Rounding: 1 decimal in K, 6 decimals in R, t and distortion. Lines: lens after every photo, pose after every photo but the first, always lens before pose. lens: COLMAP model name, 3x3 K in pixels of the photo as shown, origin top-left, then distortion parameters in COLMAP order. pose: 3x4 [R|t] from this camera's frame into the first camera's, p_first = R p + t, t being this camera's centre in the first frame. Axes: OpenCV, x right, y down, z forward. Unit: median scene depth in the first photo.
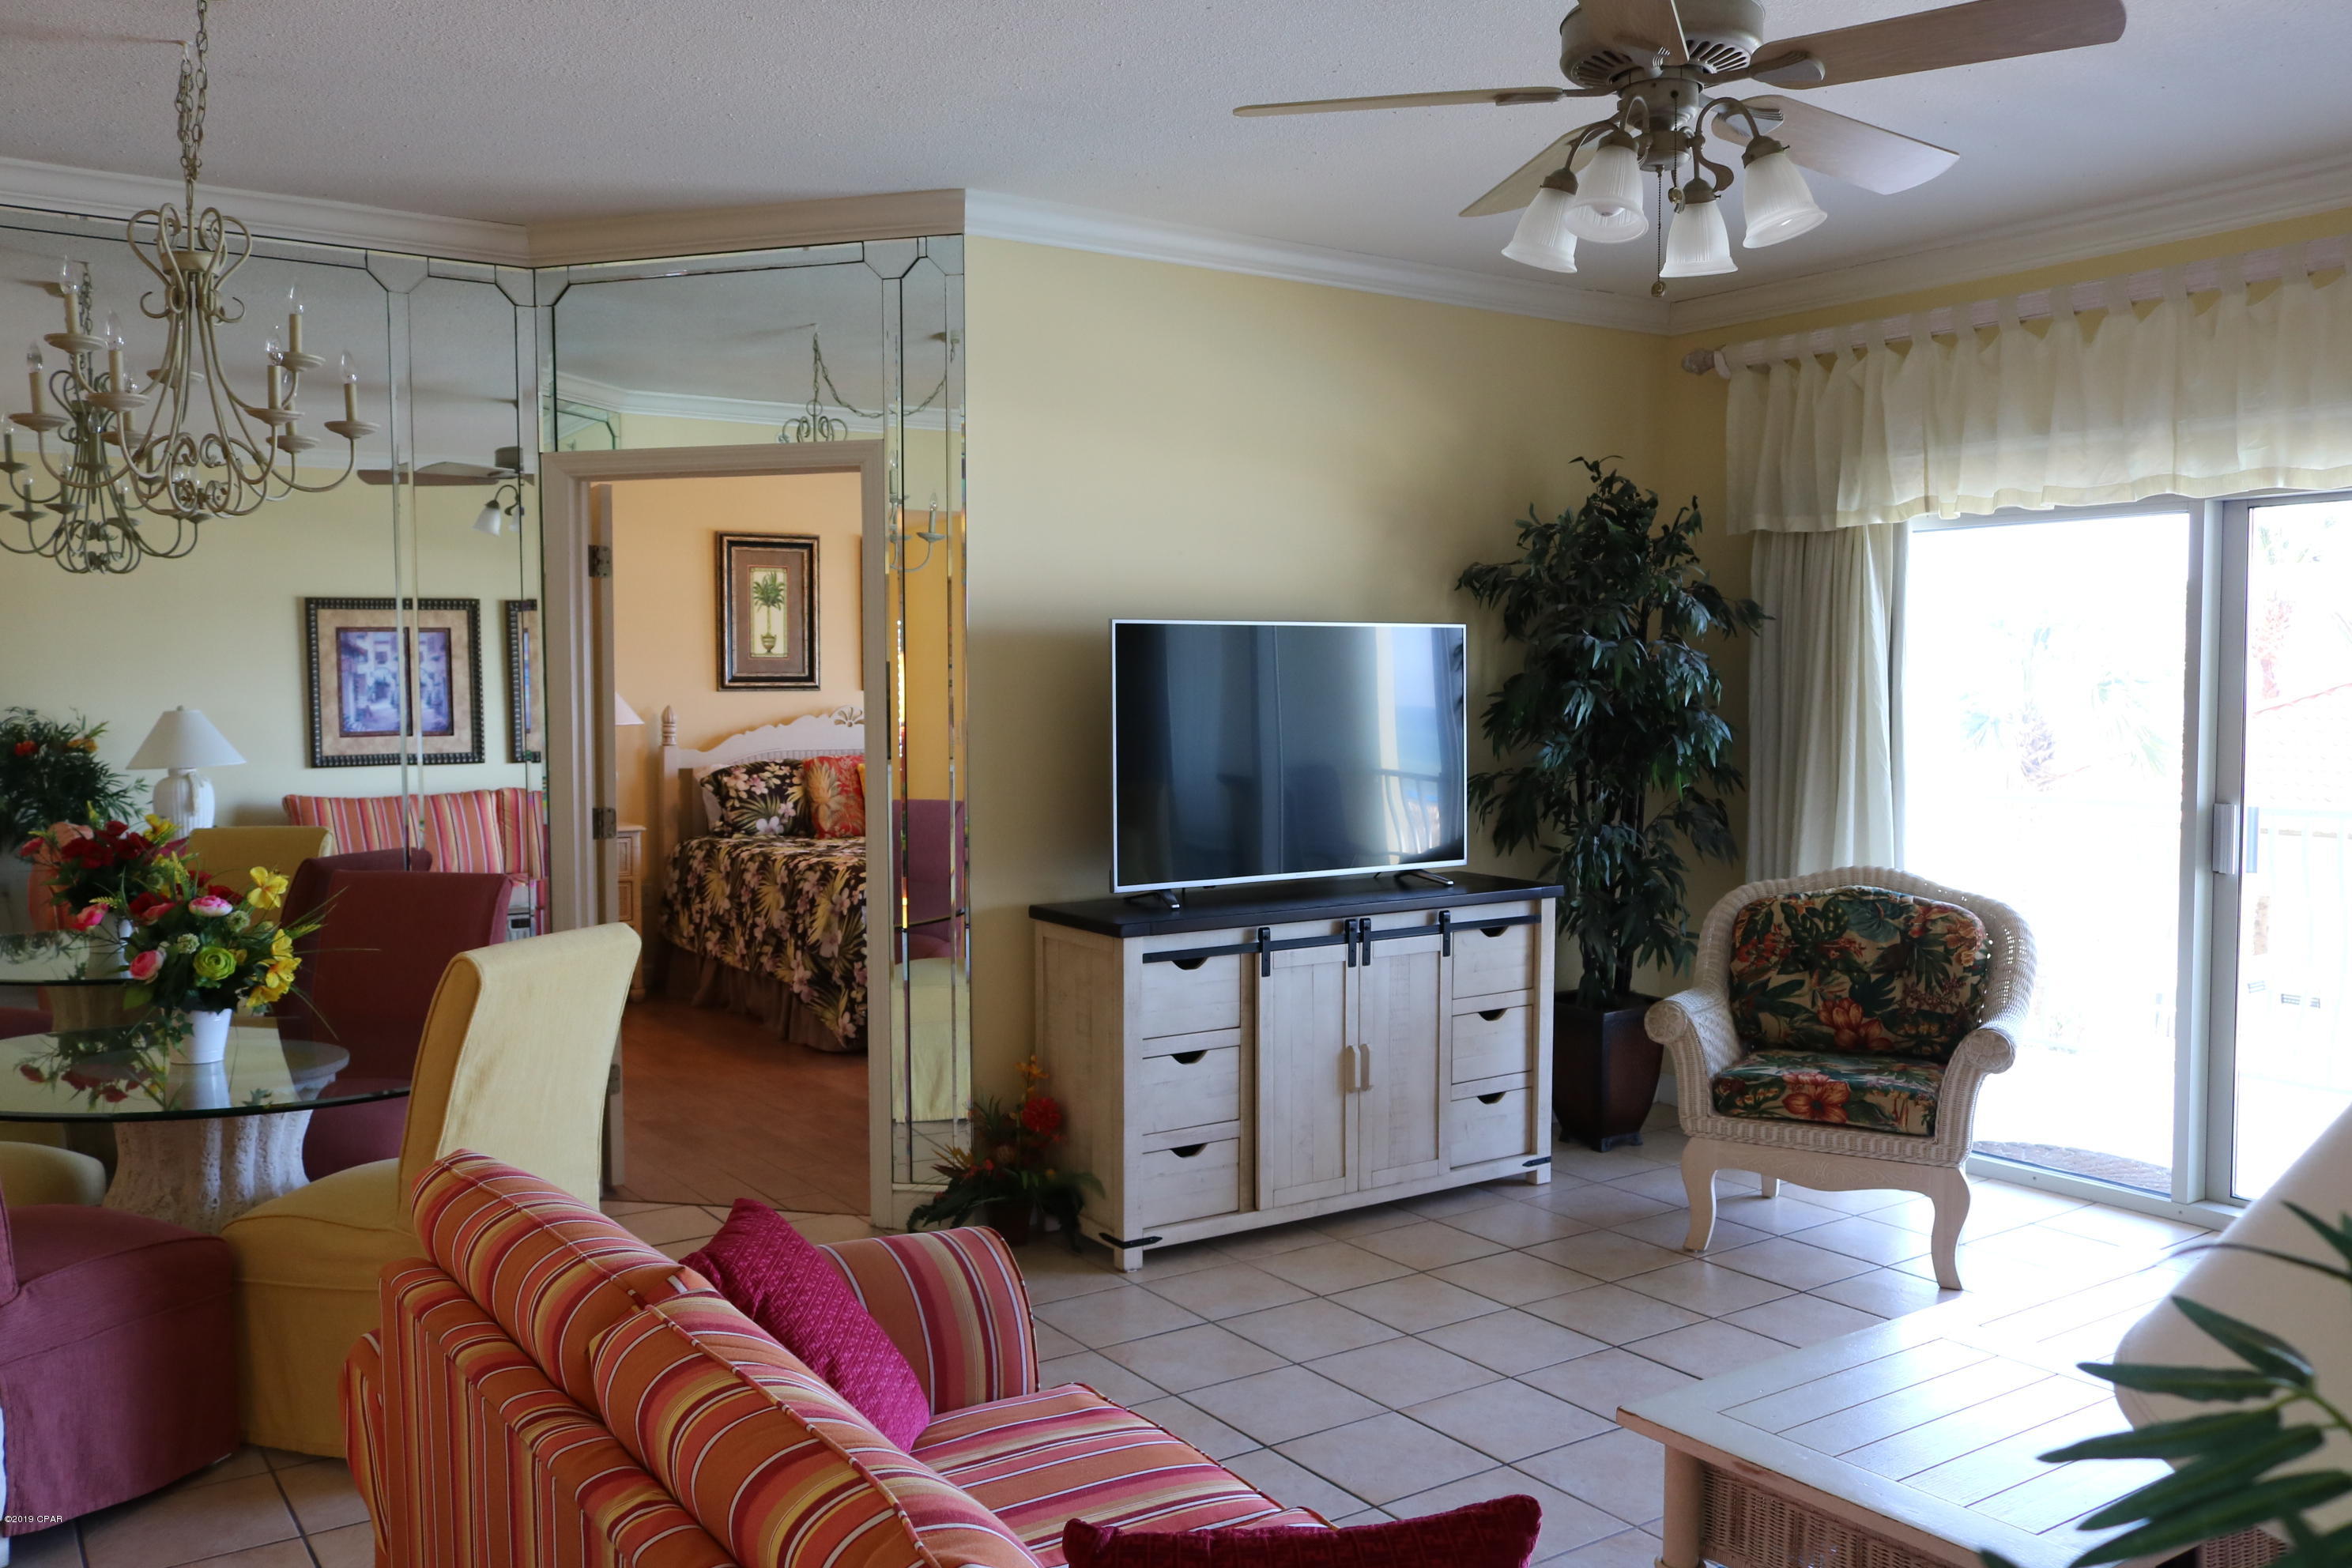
lens RADIAL K [[1894.6, 0, 1170.2], [0, 1894.6, 781.8], [0, 0, 1]] dist [-0.018542, 0.020676]
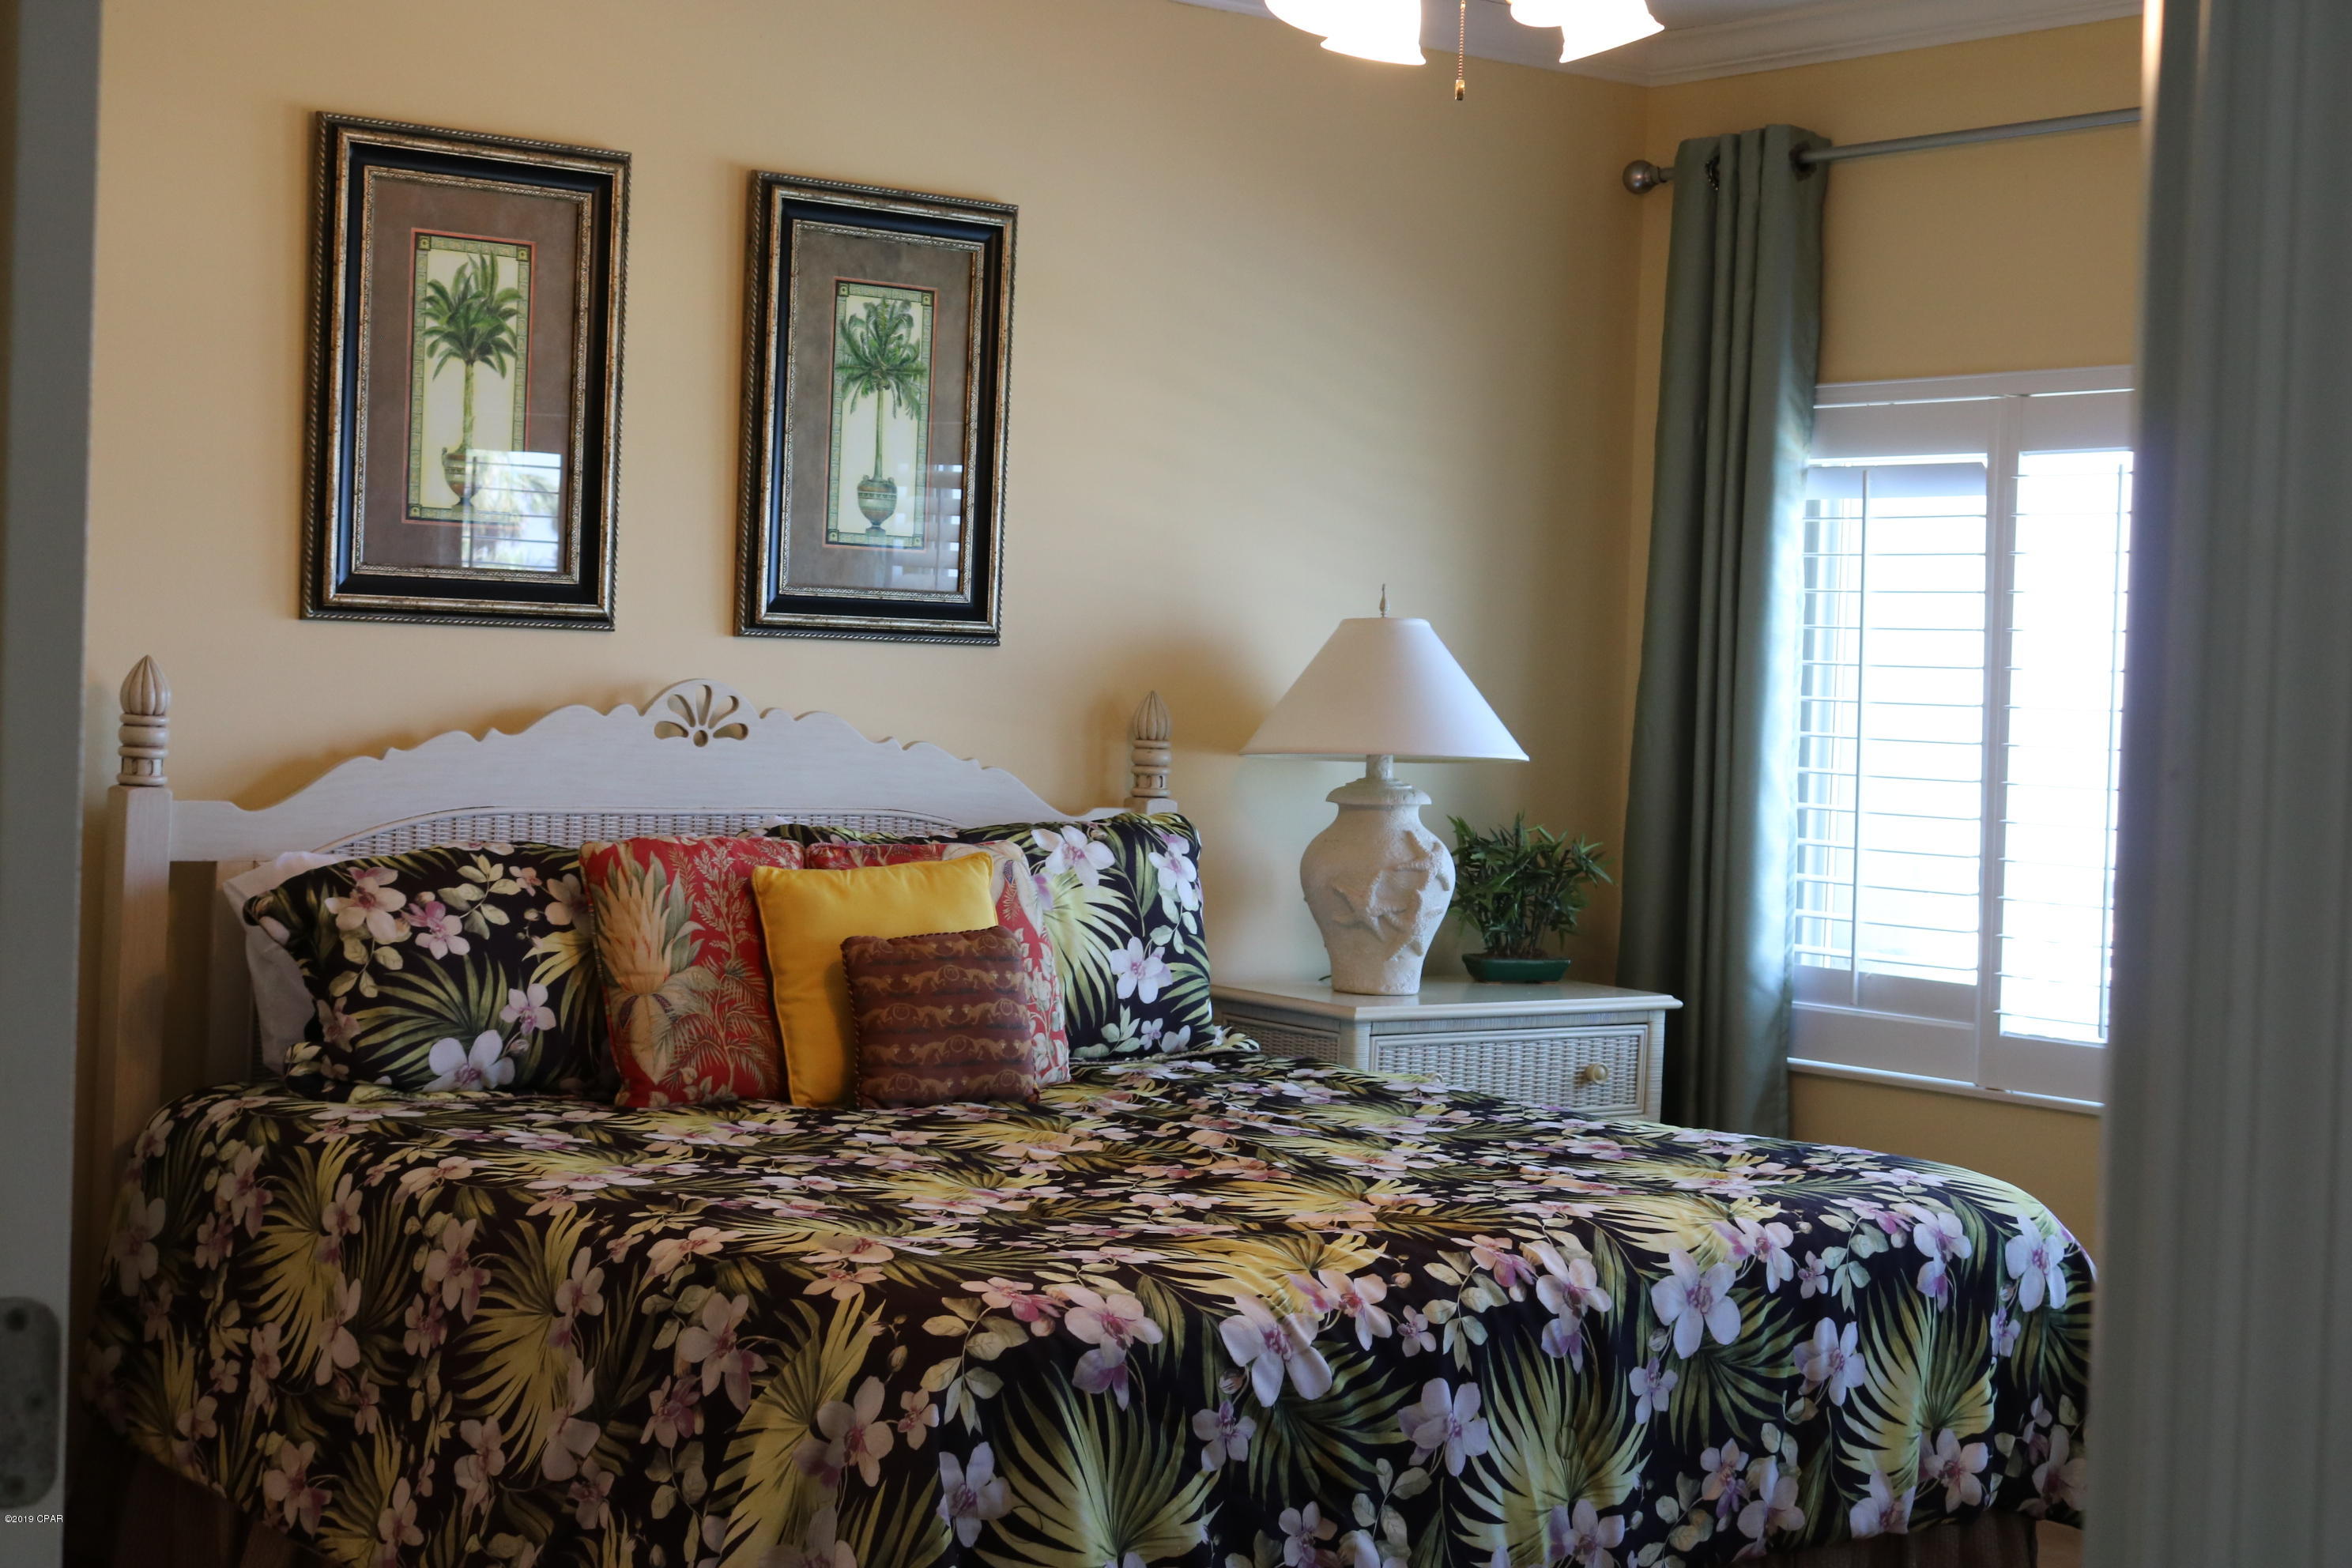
lens RADIAL K [[3493.9, 0, 1179.2], [0, 3493.9, 785.6], [0, 0, 1]] dist [0.019046, 0.000000]
pose [[0.997563, 0.035150, 0.060269, -0.132847], [-0.034023, 0.999228, -0.019620, -0.014145], [-0.060912, 0.017522, 0.997989, 0.426629]]
